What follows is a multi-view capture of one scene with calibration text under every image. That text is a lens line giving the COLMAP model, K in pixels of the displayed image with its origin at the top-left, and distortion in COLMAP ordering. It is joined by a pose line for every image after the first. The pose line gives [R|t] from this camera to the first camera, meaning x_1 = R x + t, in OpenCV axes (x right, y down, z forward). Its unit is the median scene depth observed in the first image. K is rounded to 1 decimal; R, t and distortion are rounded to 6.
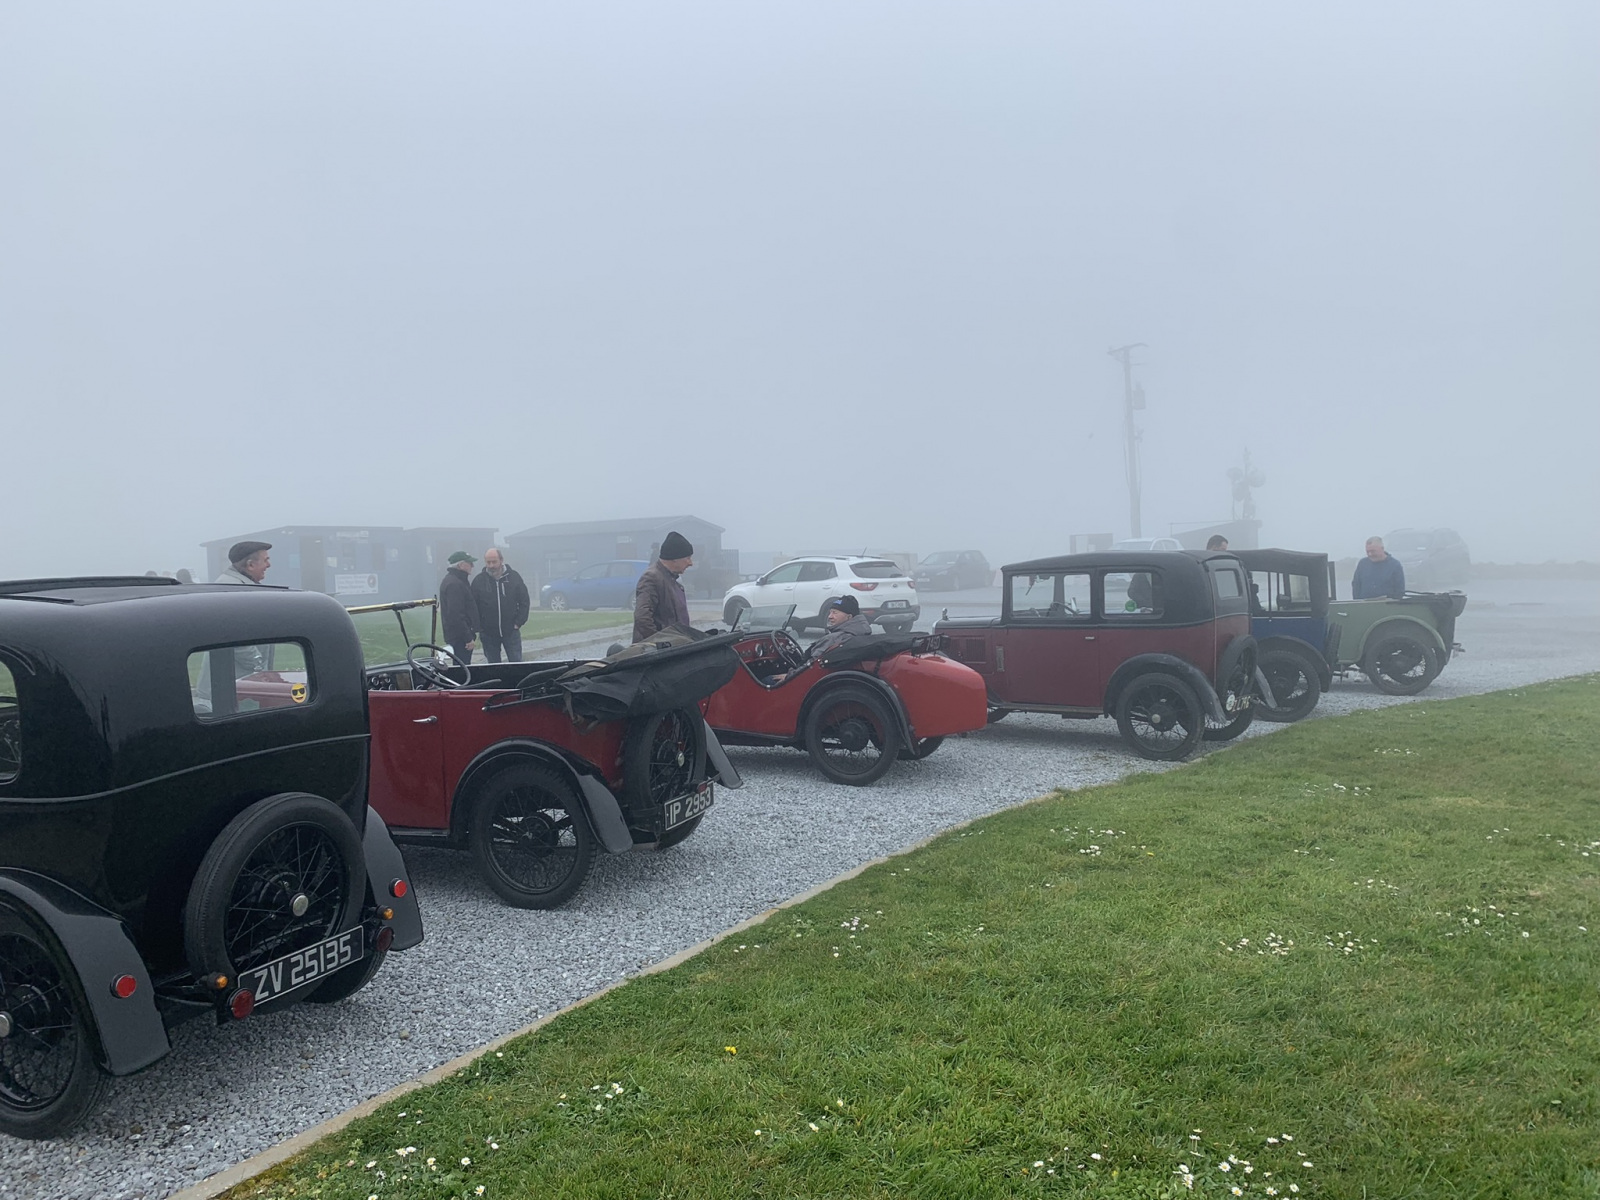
lens RADIAL K [[1246.8, 0, 794.8], [0, 1246.8, 604.1], [0, 0, 1]] dist [0.015471, -0.009358]
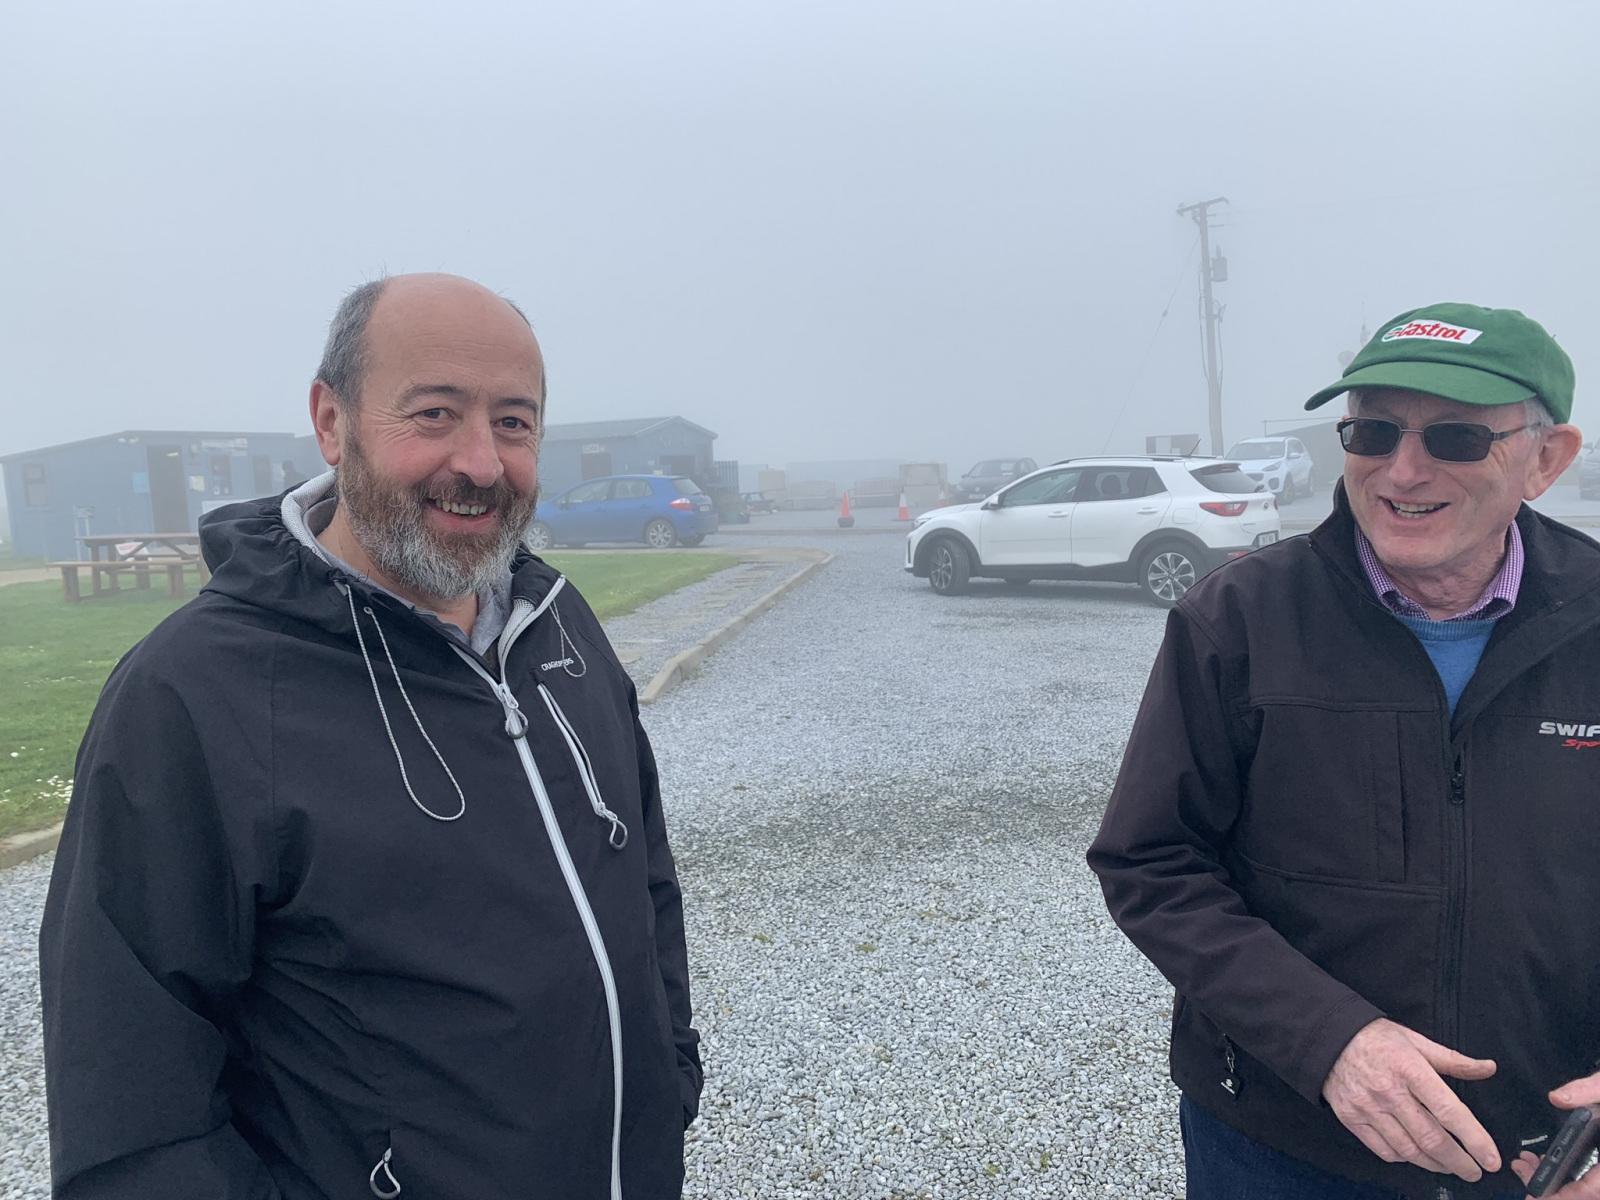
lens RADIAL K [[1246.8, 0, 788.8], [0, 1246.8, 592.2], [0, 0, 1]] dist [0.015471, -0.009358]
pose [[0.994088, -0.023737, 0.105950, -0.122773], [0.017770, 0.998221, 0.056912, -0.007388], [-0.107113, -0.054693, 0.992741, 0.281444]]
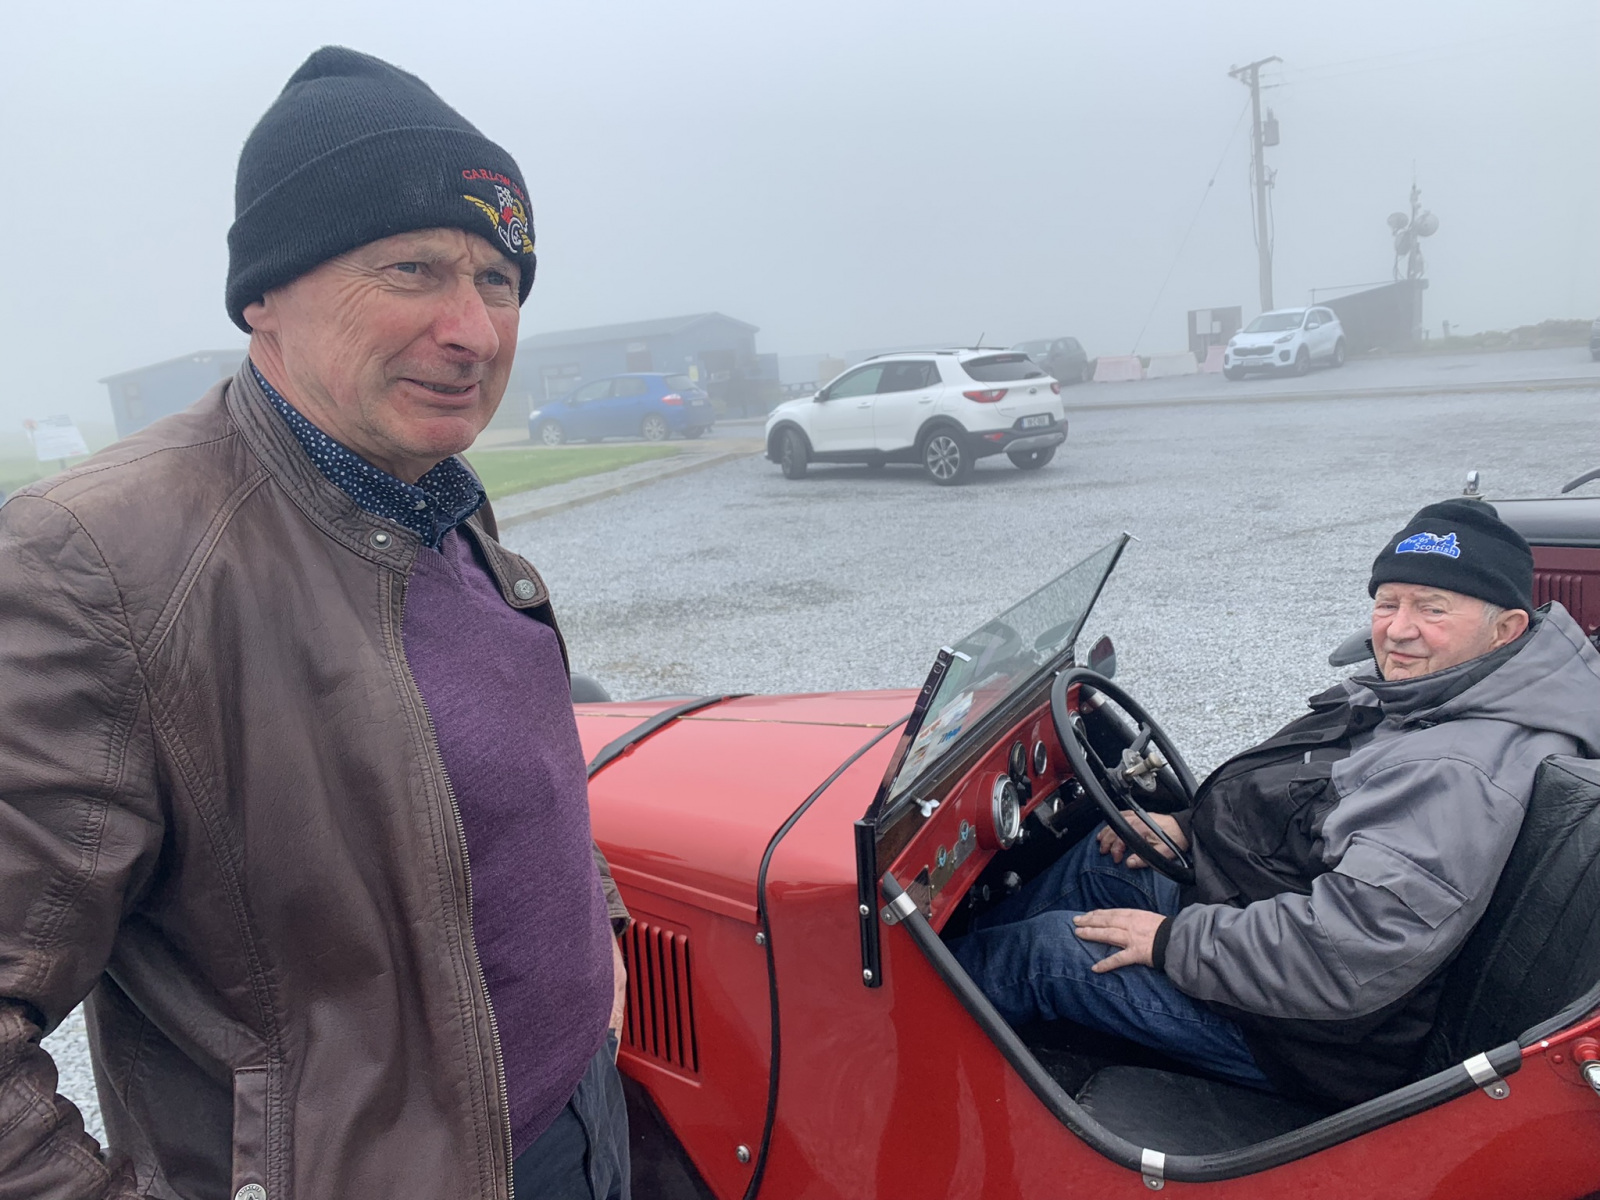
lens RADIAL K [[1246.8, 0, 804.4], [0, 1246.8, 601.2], [0, 0, 1]] dist [0.015471, -0.009358]
pose [[0.998417, -0.047965, -0.029373, -0.014249], [0.051862, 0.987201, 0.150810, -0.007104], [0.021763, -0.152094, 0.988126, 0.216255]]
